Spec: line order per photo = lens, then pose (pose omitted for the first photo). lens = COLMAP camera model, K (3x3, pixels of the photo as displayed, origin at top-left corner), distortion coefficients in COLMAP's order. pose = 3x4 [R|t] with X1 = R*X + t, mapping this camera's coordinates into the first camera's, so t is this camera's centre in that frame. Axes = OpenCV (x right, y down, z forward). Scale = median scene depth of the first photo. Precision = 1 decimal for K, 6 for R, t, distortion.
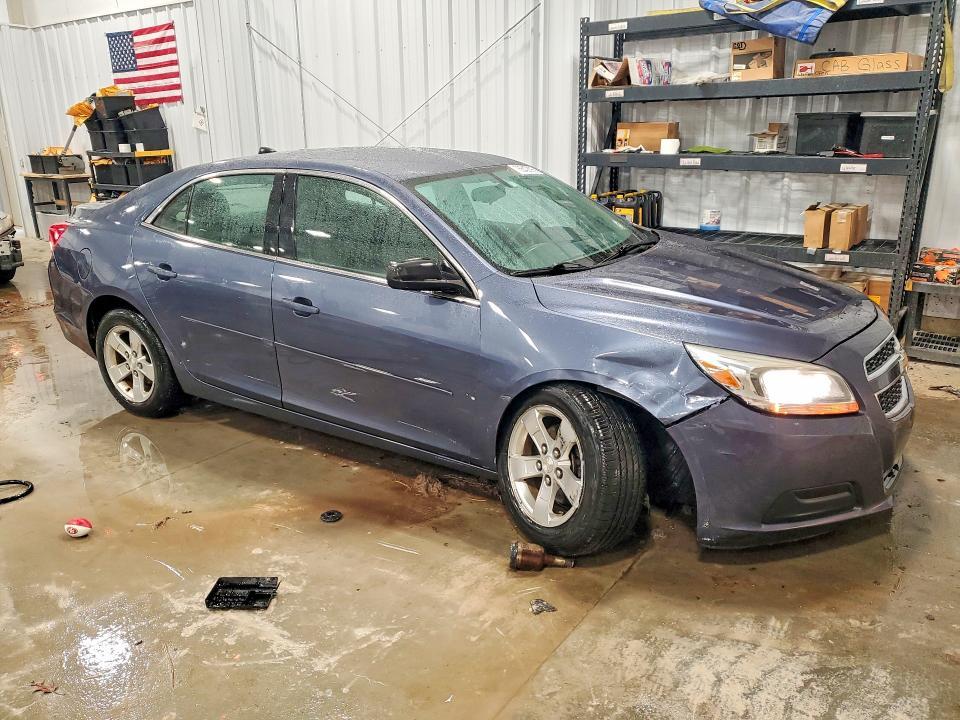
lens RADIAL K [[741.7, 0, 470.2], [0, 741.7, 359.3], [0, 0, 1]] dist [-0.005404, -0.004056]
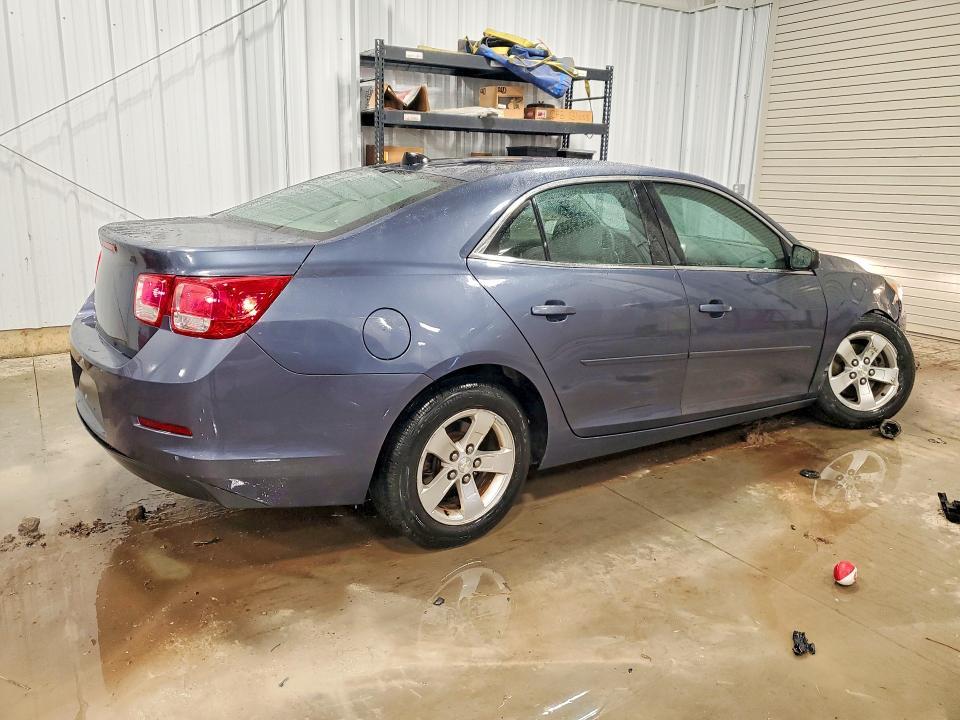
lens RADIAL K [[741.7, 0, 470.2], [0, 741.7, 359.3], [0, 0, 1]] dist [-0.005404, -0.004056]
pose [[0.400926, -0.198865, 0.894266, -0.872382], [0.241431, 0.964583, 0.106262, -0.131683], [-0.883725, 0.173300, 0.434738, 0.586097]]
